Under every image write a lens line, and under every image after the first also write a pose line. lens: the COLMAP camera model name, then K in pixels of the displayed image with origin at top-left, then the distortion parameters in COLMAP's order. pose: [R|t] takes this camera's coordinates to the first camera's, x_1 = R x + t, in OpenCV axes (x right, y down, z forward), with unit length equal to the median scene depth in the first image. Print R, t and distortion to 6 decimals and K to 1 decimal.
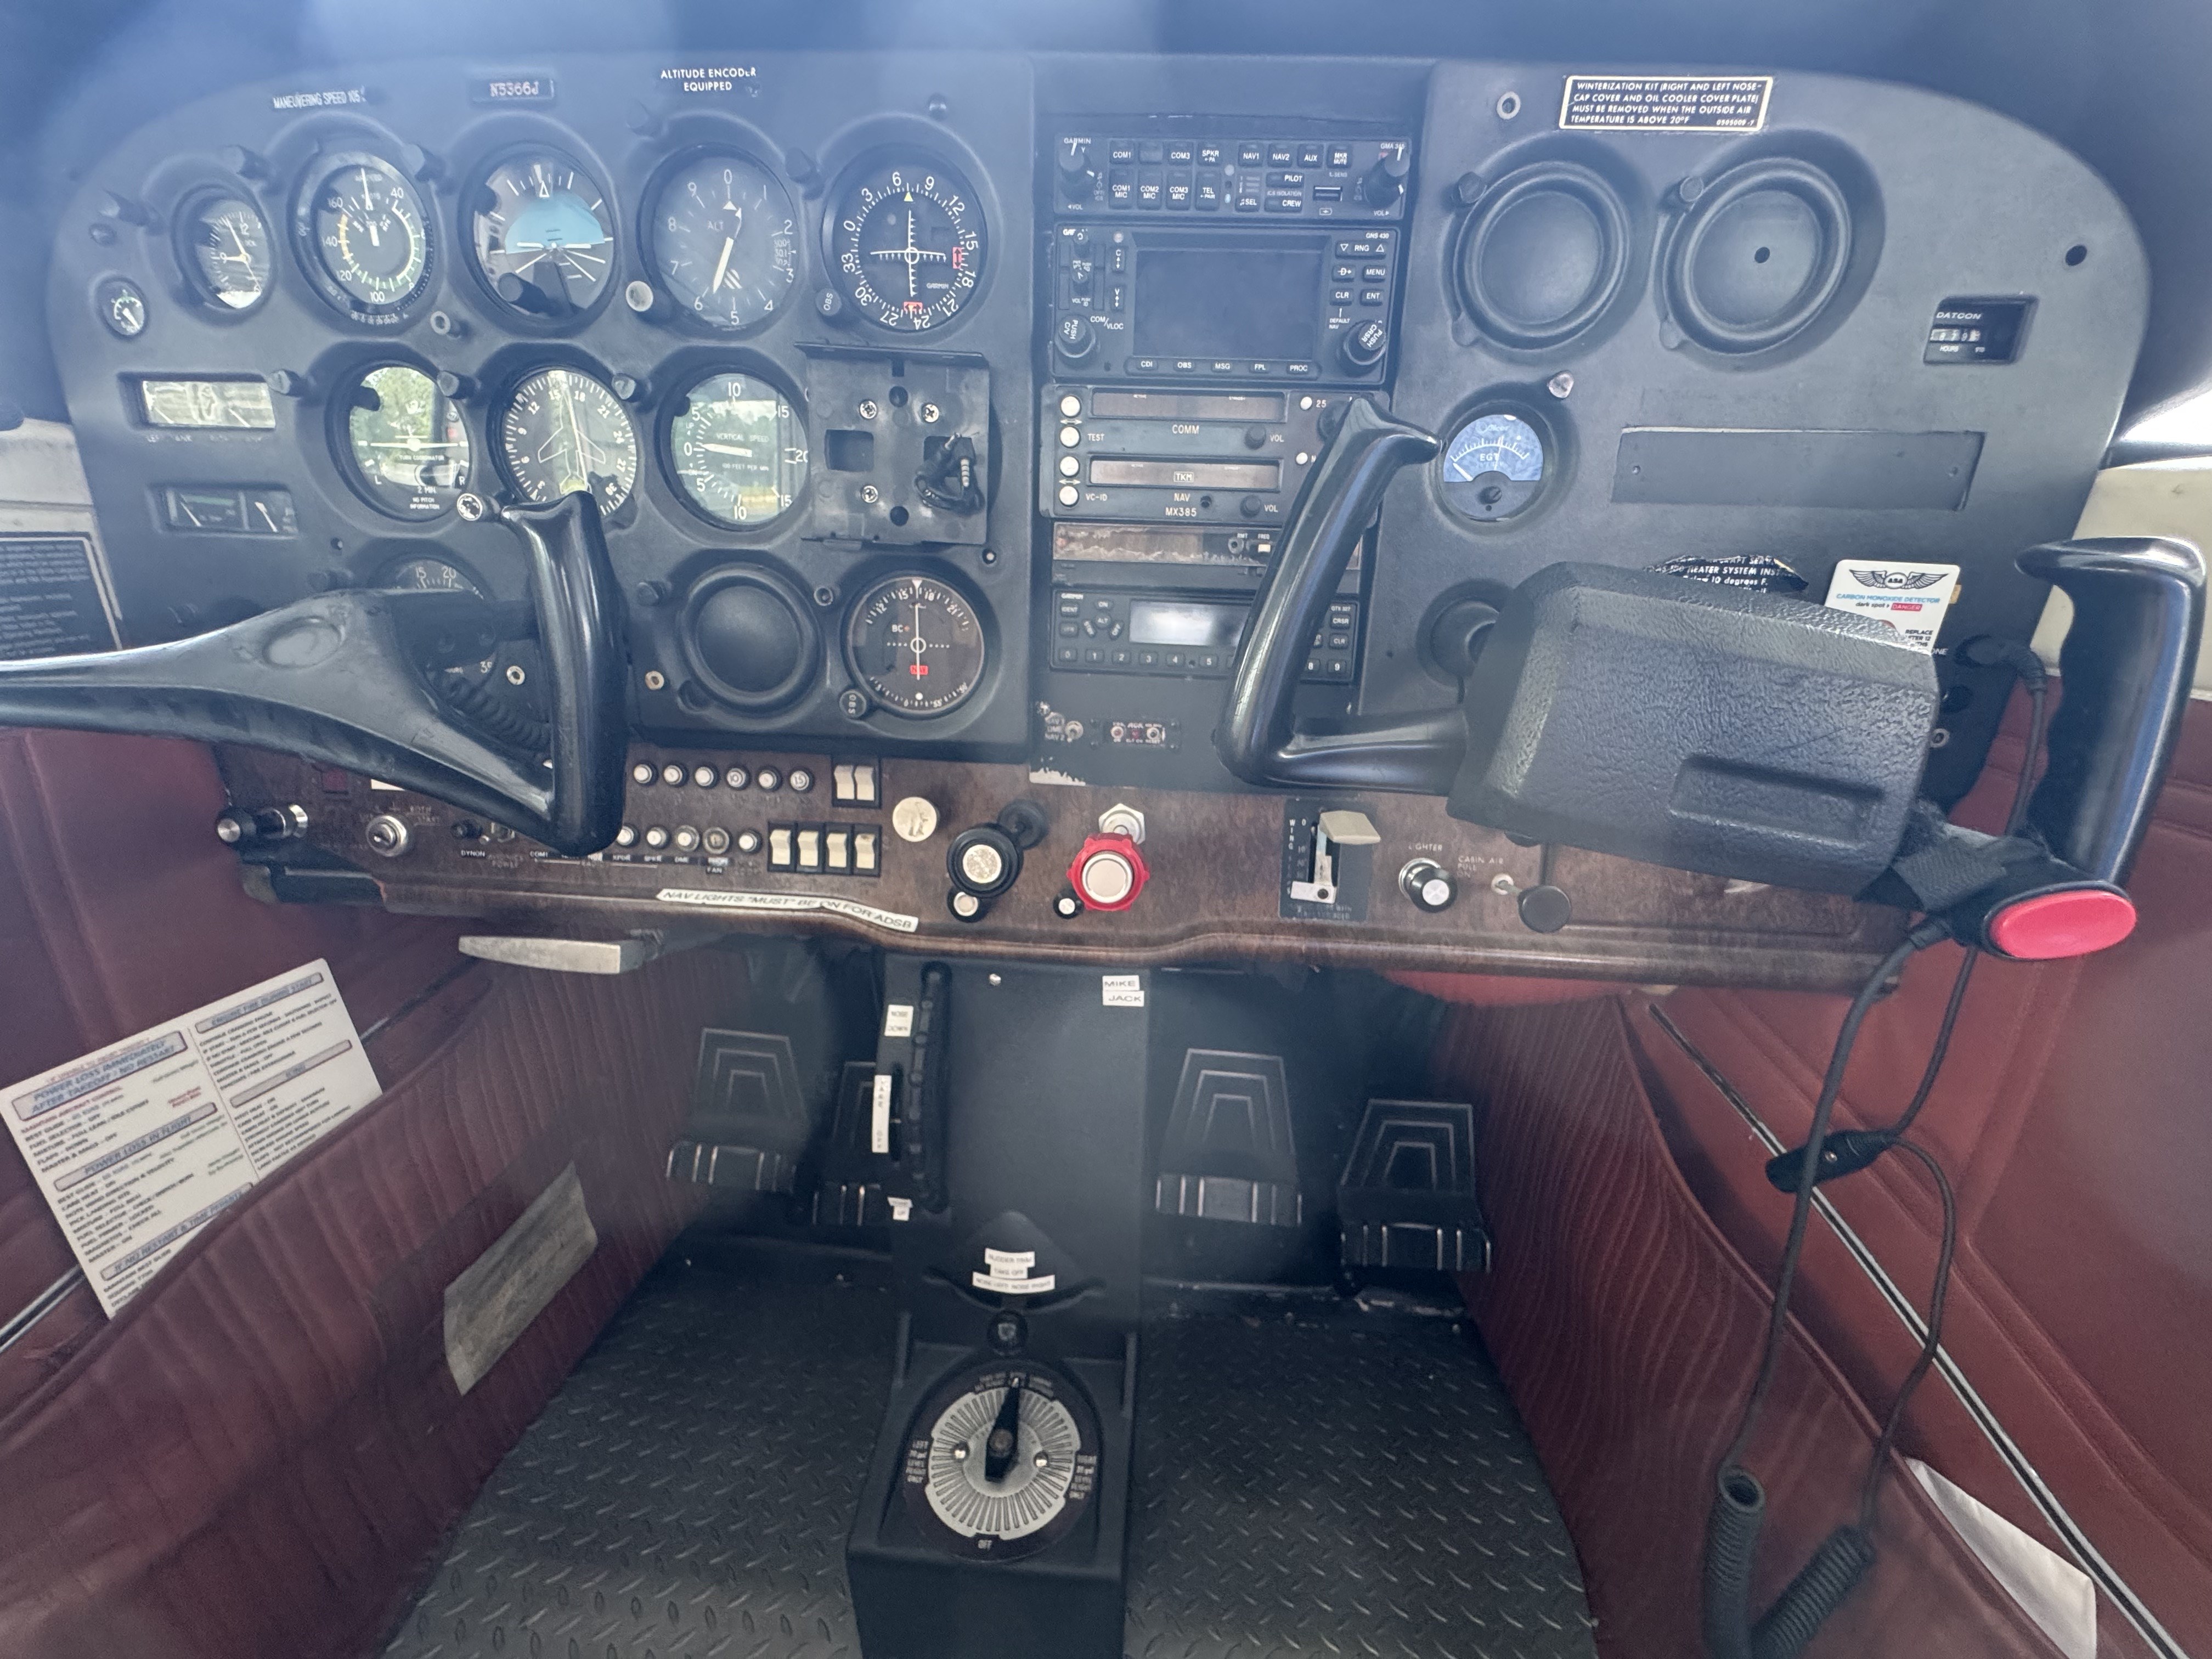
lens RADIAL K [[885.6, 0, 1109.3], [0, 885.6, 804.0], [0, 0, 1]] dist [-0.004170, 0.000890]
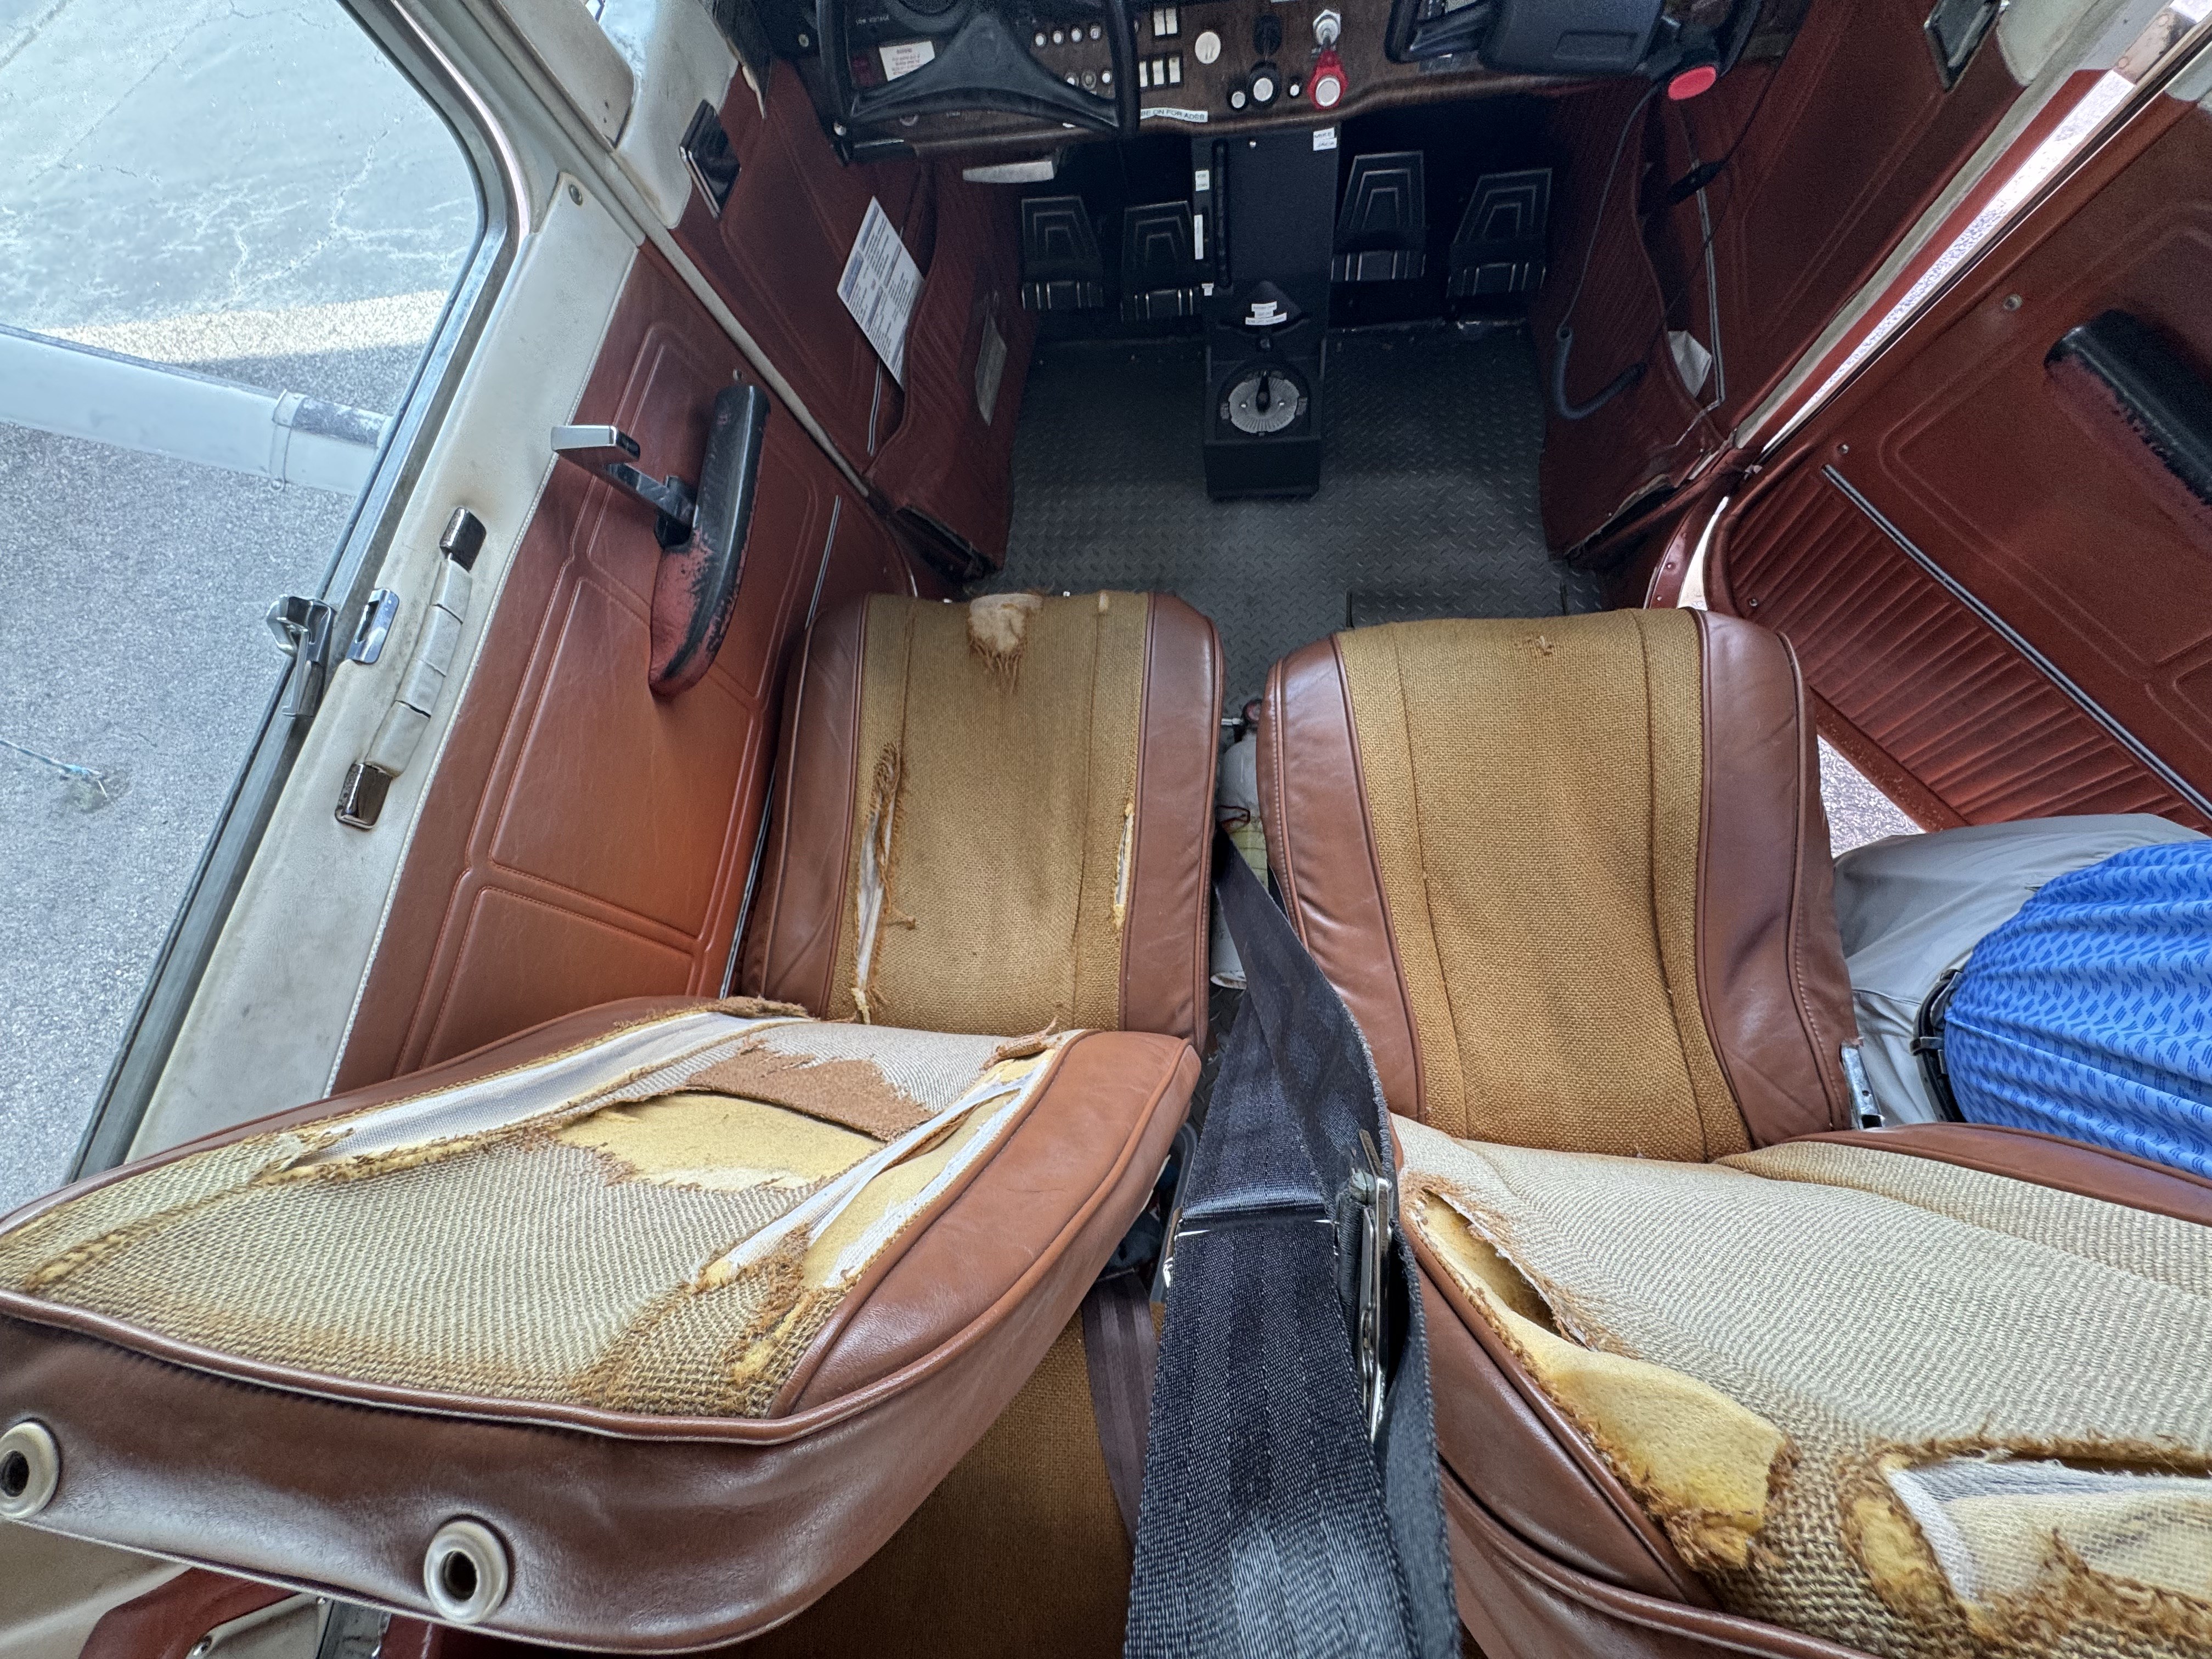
lens RADIAL K [[885.6, 0, 1110.7], [0, 885.6, 837.5], [0, 0, 1]] dist [-0.004170, 0.000890]
pose [[0.982565, -0.048834, -0.179390, -0.159854], [0.173695, 0.585205, 0.792064, -0.460217], [0.066300, -0.809414, 0.583484, -1.240701]]
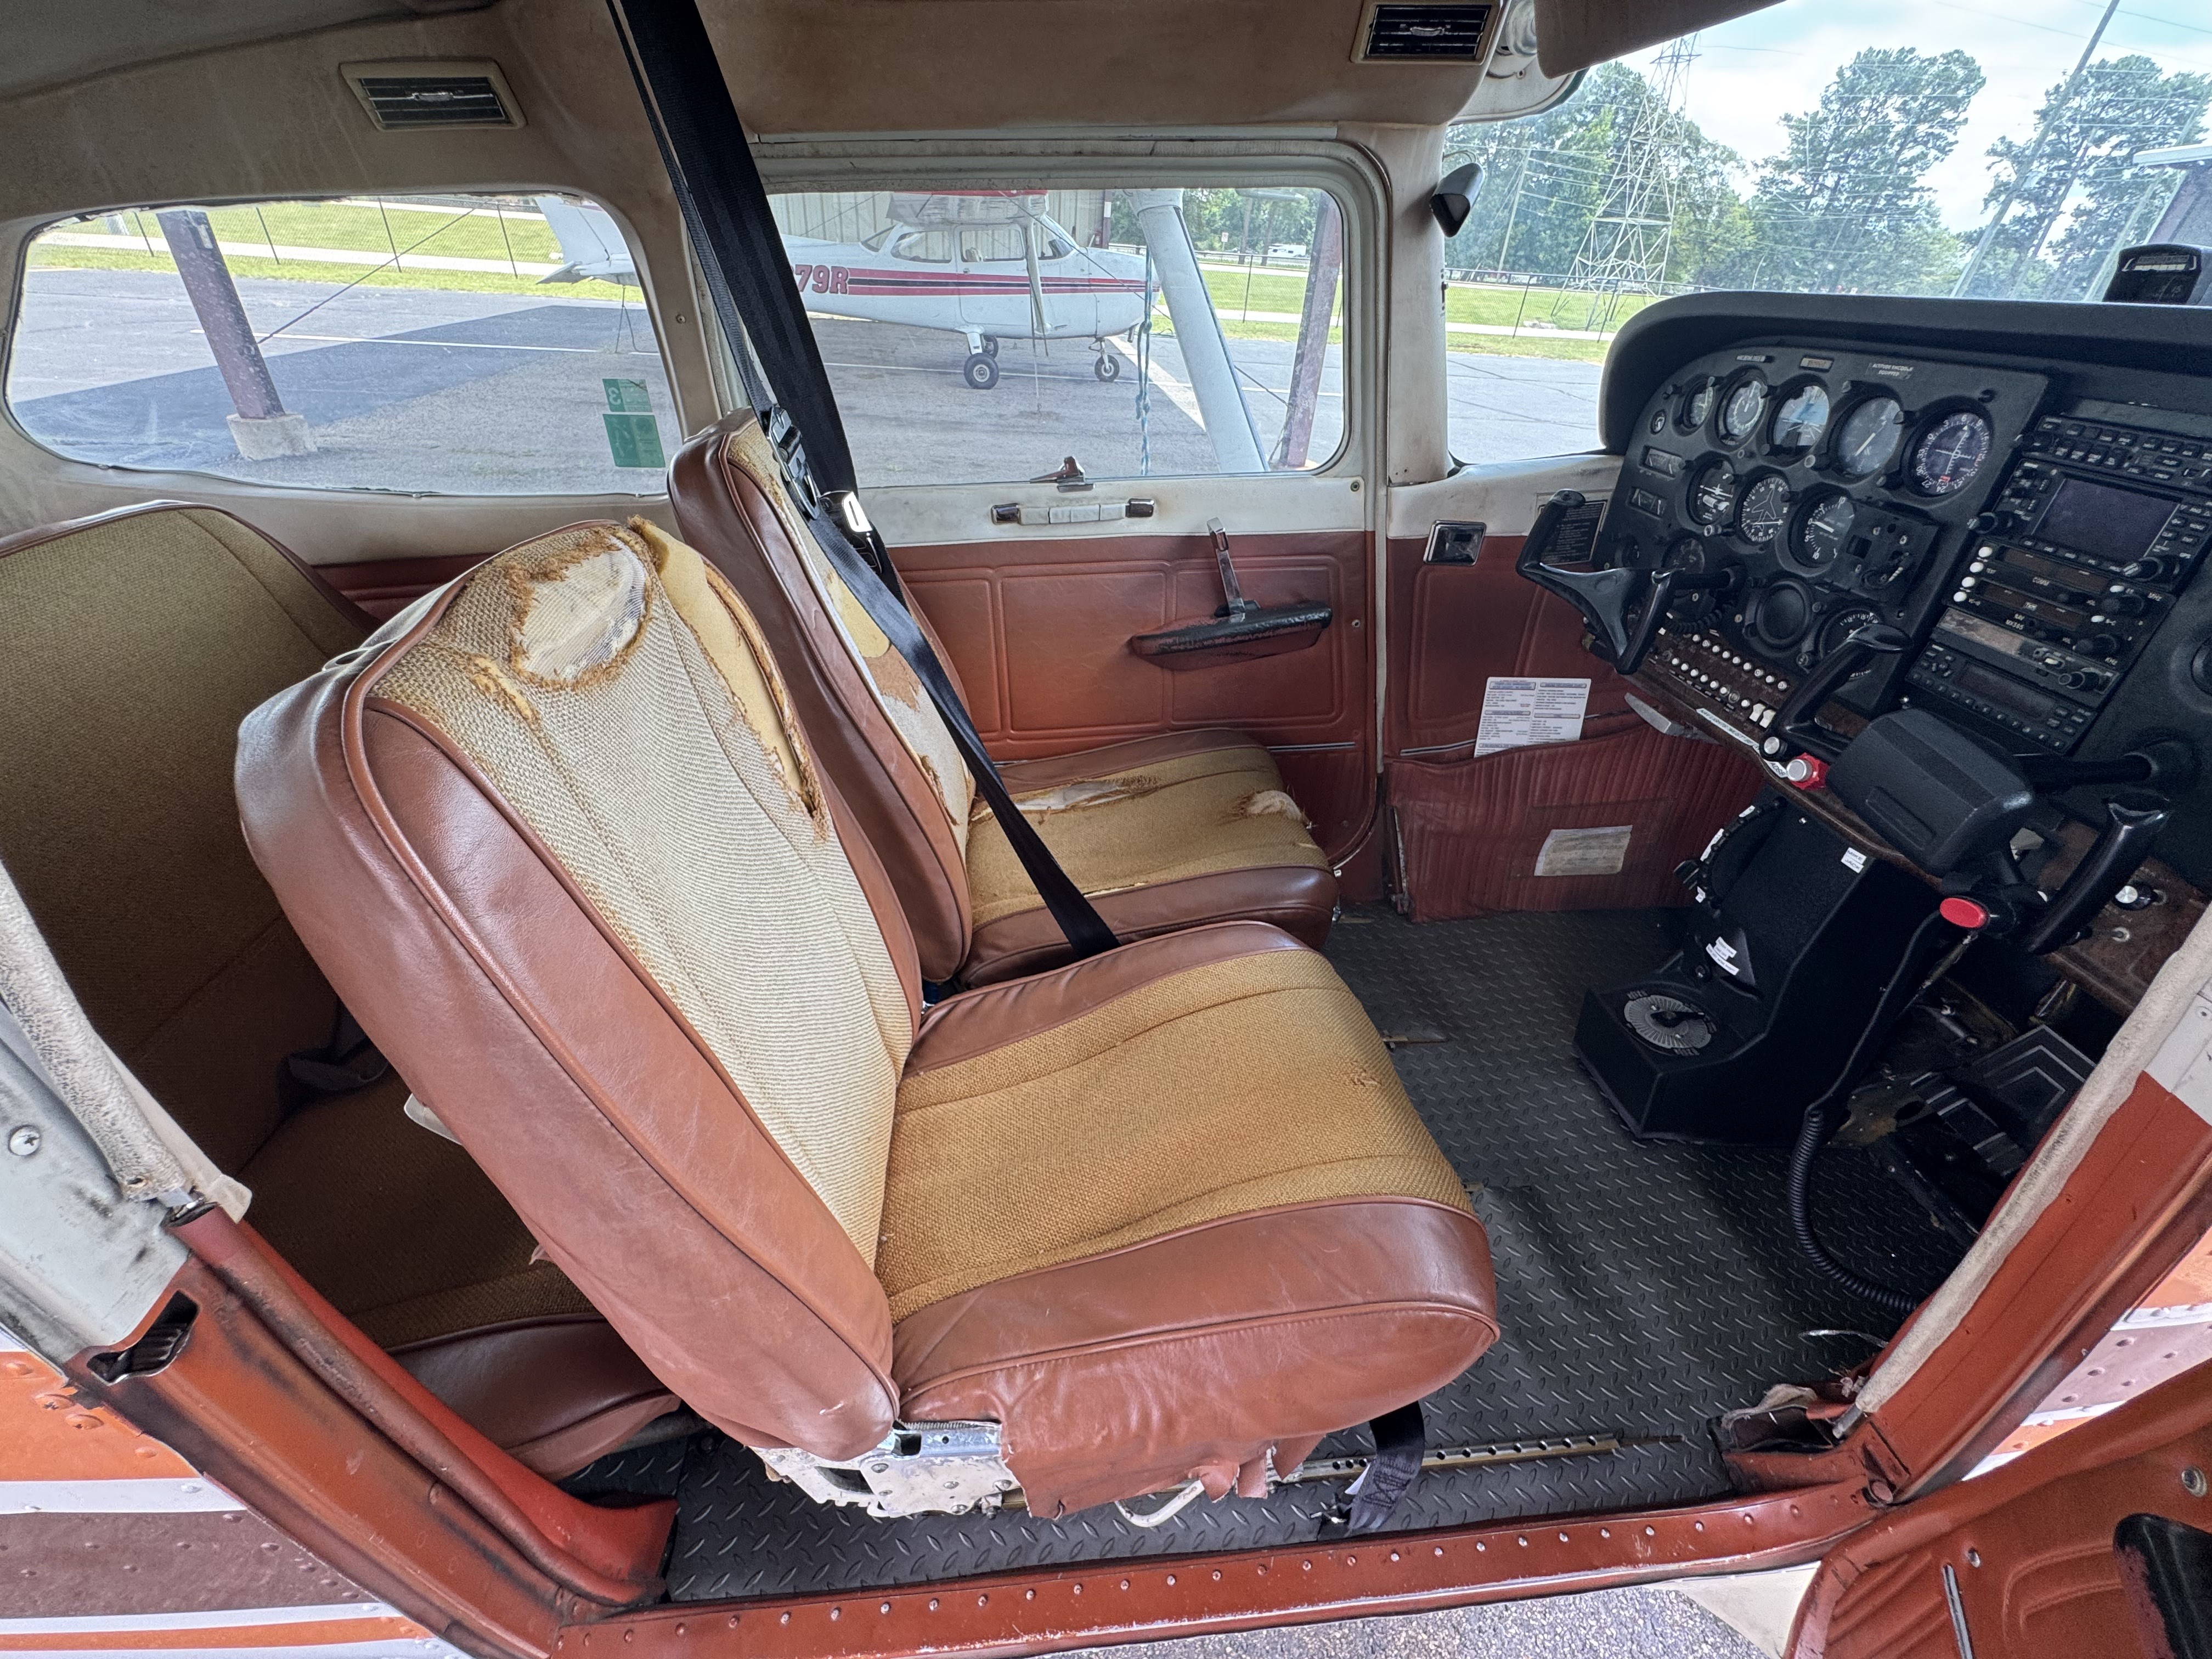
lens RADIAL K [[885.6, 0, 1072.1], [0, 885.6, 834.0], [0, 0, 1]] dist [-0.004170, 0.000890]
pose [[0.146409, 0.522645, -0.839885, 1.251297], [-0.256736, 0.840017, 0.477973, -0.282940], [0.955328, 0.145649, 0.257168, -0.987161]]
